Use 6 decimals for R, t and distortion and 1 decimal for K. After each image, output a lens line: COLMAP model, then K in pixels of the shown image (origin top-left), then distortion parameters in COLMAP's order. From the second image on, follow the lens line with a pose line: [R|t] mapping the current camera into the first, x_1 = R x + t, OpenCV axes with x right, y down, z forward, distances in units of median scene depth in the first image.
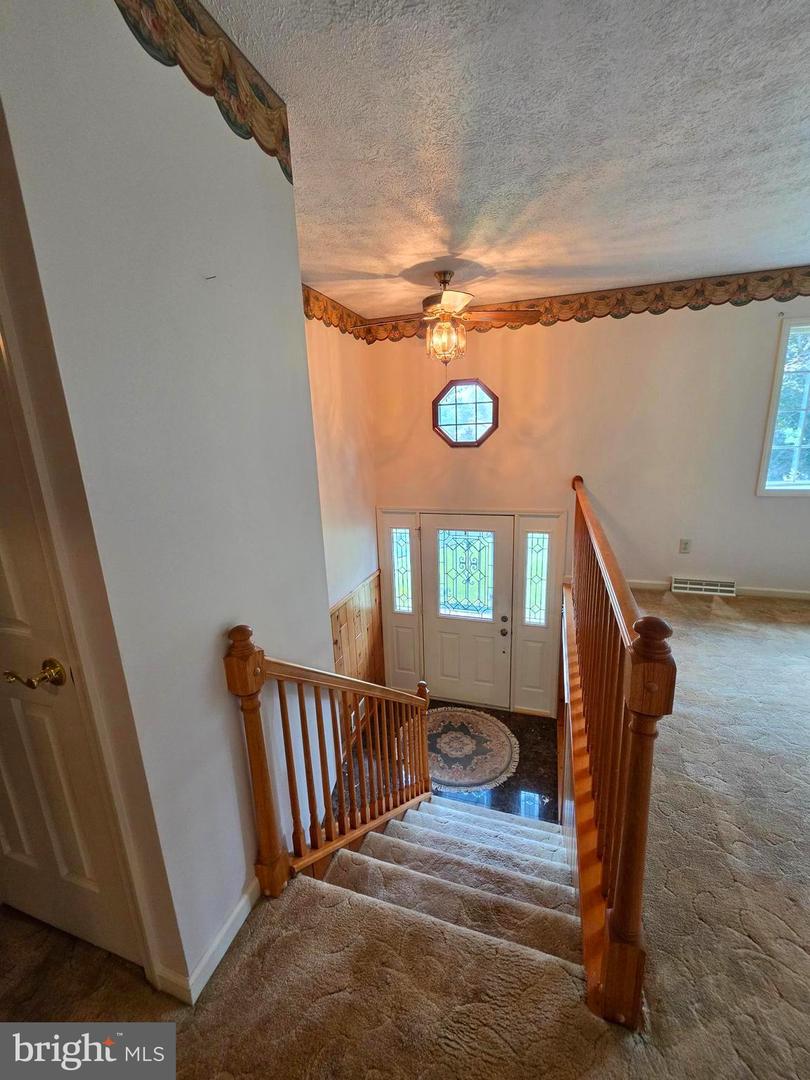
lens RADIAL K [[435.7, 0, 410.0], [0, 435.7, 537.2], [0, 0, 1]] dist [-0.000954, 0.000292]
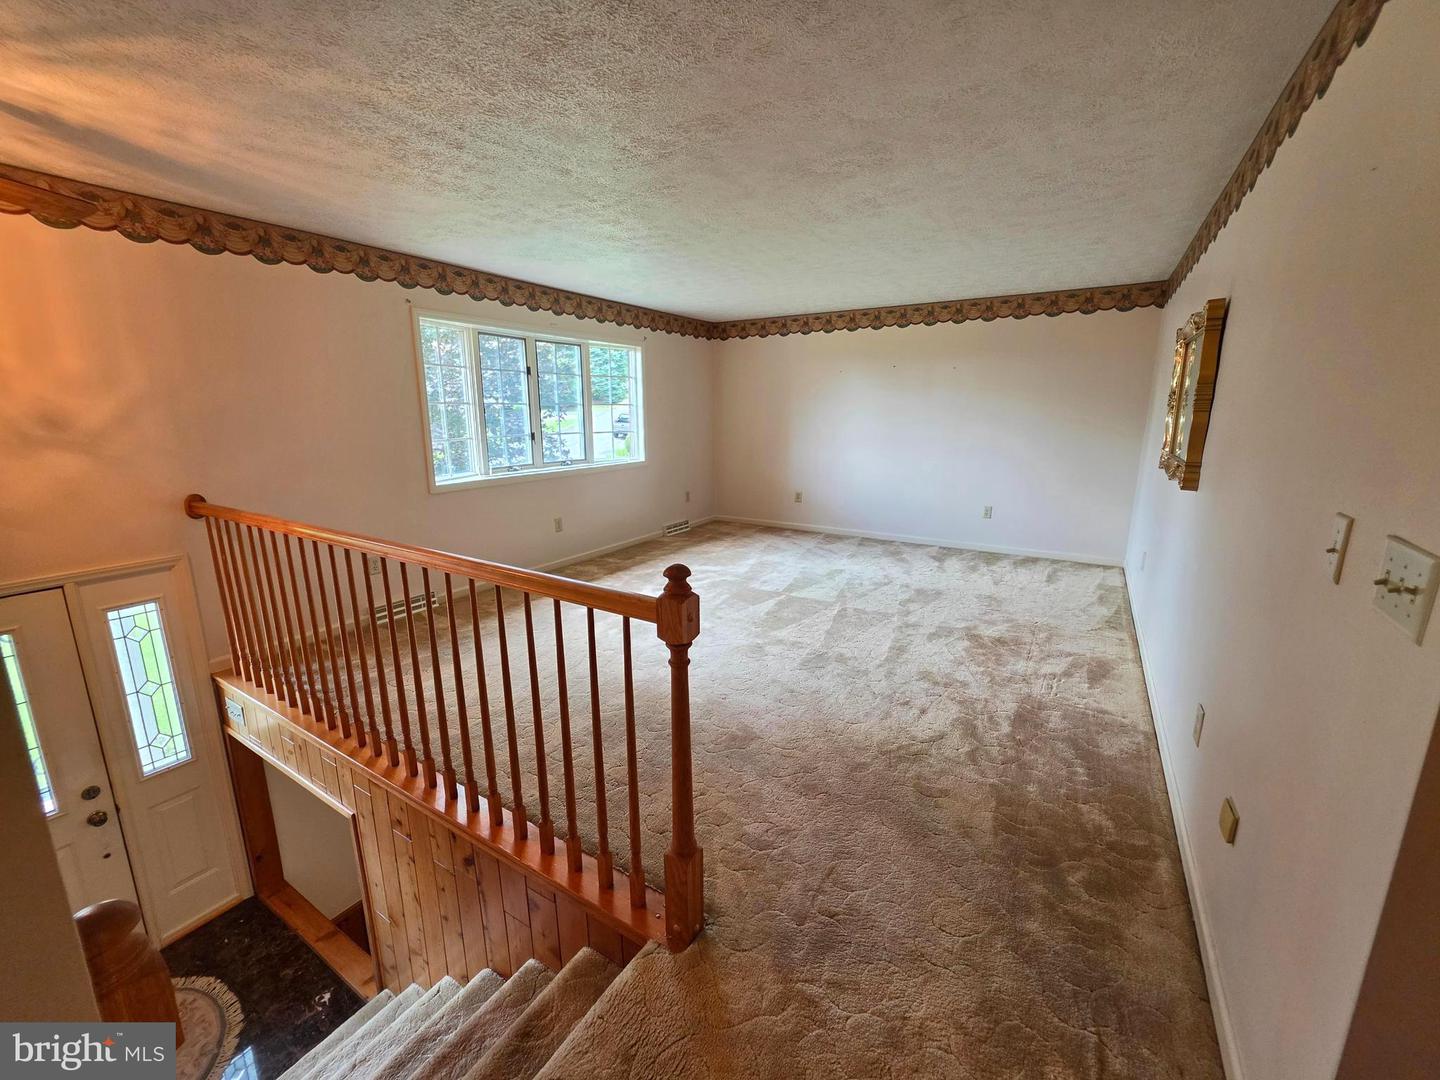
lens RADIAL K [[585.9, 0, 704.6], [0, 585.9, 538.6], [0, 0, 1]] dist [0.000333, 0.006593]
pose [[0.261688, -0.179915, 0.948235, -0.212494], [0.230327, 0.965727, 0.119669, -0.014921], [-0.937267, 0.187088, 0.294158, 0.093329]]
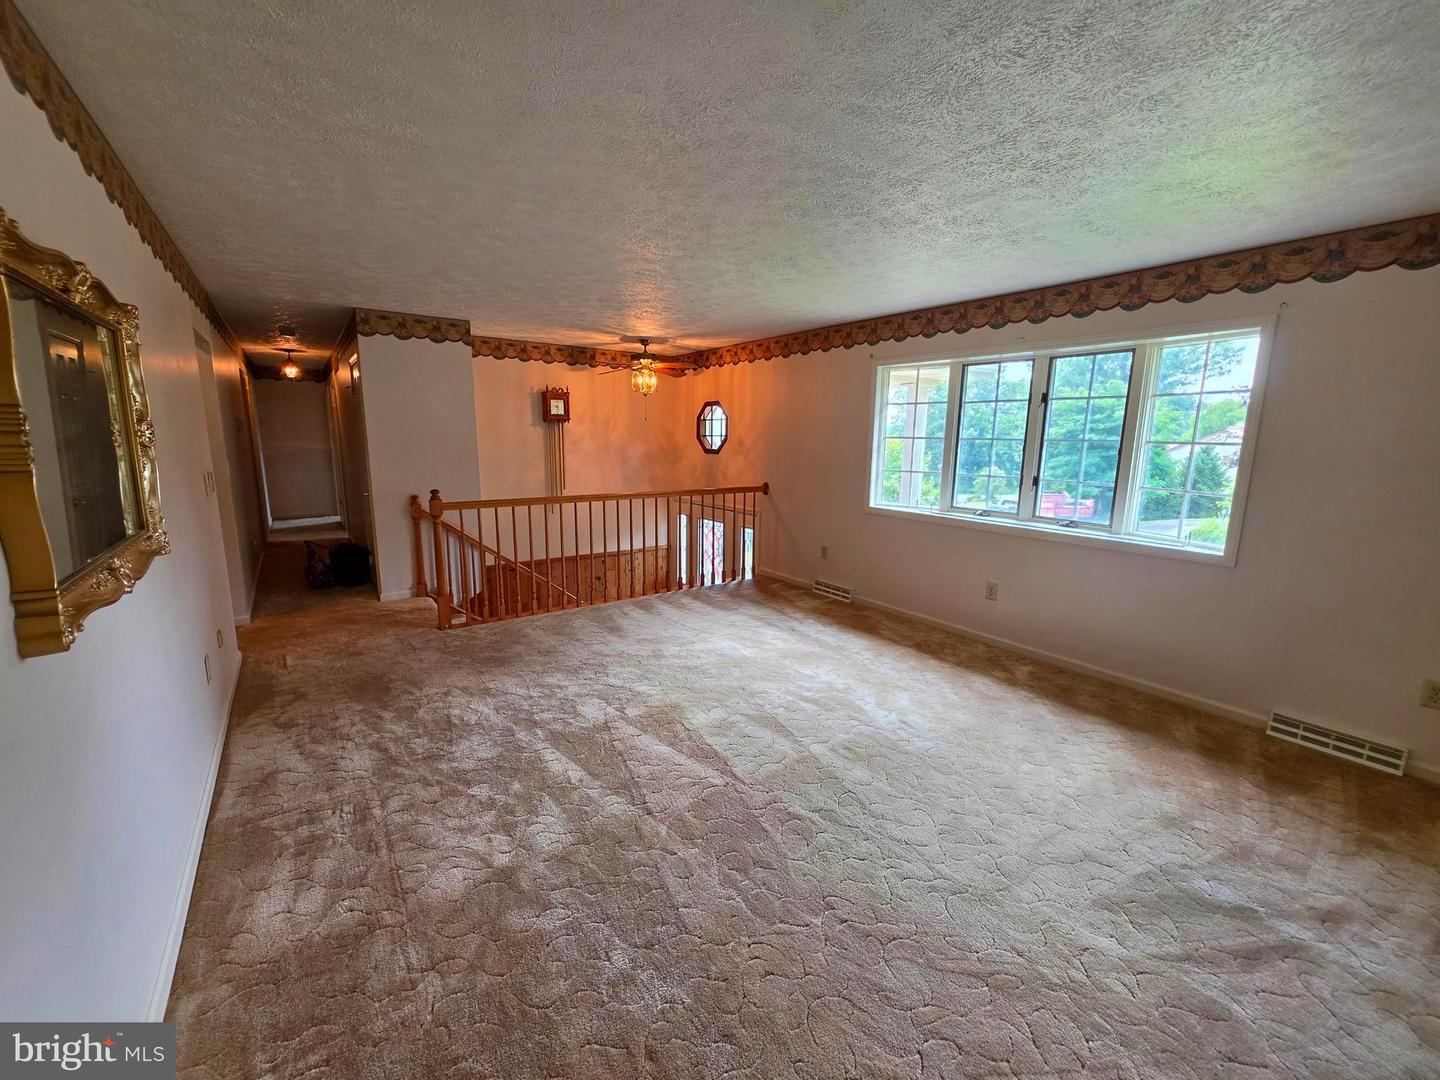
lens RADIAL K [[585.9, 0, 704.6], [0, 585.9, 538.6], [0, 0, 1]] dist [0.000333, 0.006593]
pose [[0.801530, 0.153815, -0.577832, 1.145256], [-0.194949, 0.980769, -0.009346, 0.055376], [0.565282, 0.120139, 0.816102, -0.370920]]
